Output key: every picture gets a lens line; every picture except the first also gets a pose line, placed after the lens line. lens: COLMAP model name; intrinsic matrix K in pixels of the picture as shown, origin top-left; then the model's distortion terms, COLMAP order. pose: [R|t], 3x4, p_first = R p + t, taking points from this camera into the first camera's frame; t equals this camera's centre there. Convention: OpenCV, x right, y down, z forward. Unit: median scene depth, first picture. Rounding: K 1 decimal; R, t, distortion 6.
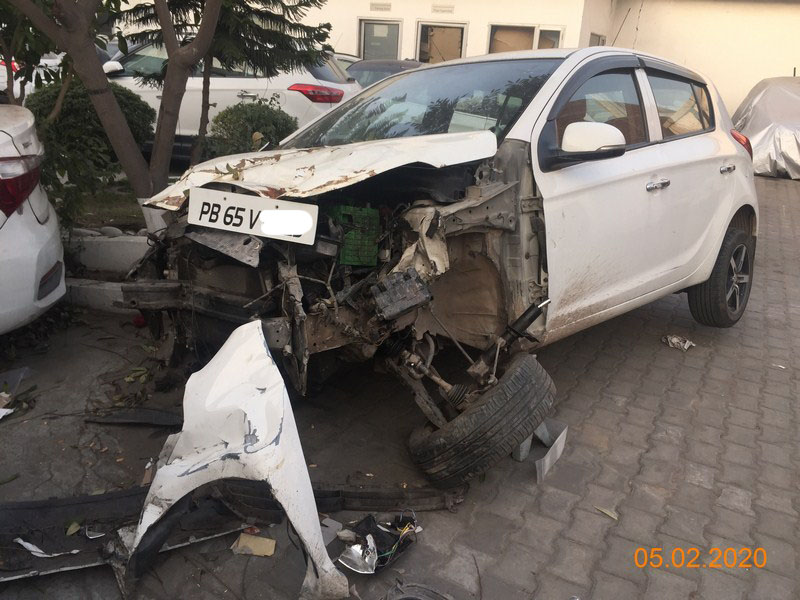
lens RADIAL K [[673.1, 0, 400.0], [0, 673.1, 300.0], [0, 0, 1]] dist [0.032503, -0.002780]
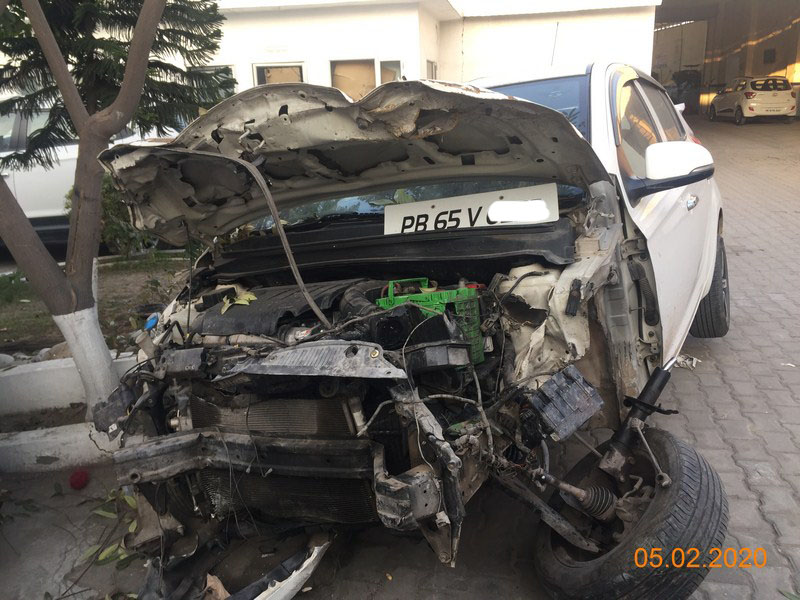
lens RADIAL K [[673.1, 0, 400.0], [0, 673.1, 300.0], [0, 0, 1]] dist [0.032503, -0.002780]
pose [[0.958059, -0.171413, 0.229655, -0.270319], [0.182569, 0.982792, -0.028077, -0.107019], [-0.220890, 0.068827, 0.972867, 0.264775]]
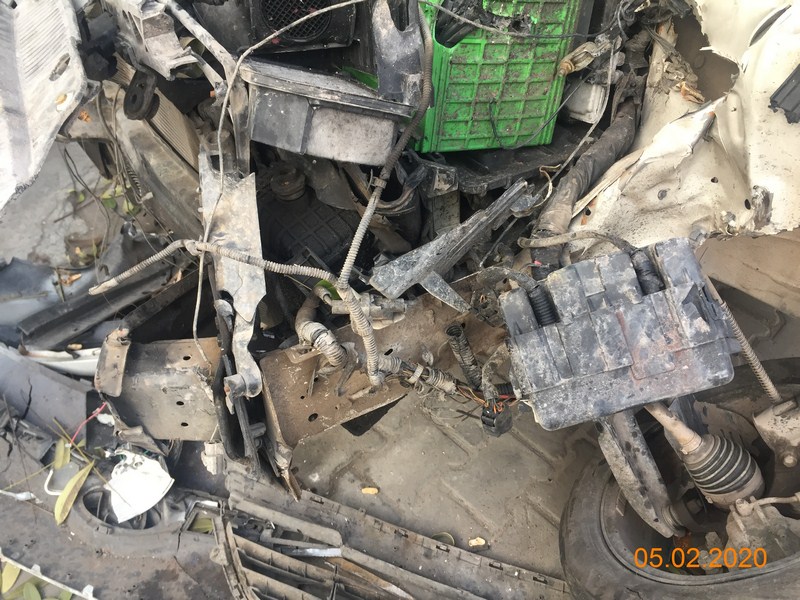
lens RADIAL K [[670.5, 0, 399.7], [0, 670.5, 278.4], [0, 0, 1]] dist [0.004298, -0.000539]
pose [[0.958793, 0.165647, -0.230818, -0.018433], [-0.052047, 0.901099, 0.430478, -0.117682], [0.279297, -0.400726, 0.872589, 0.639902]]
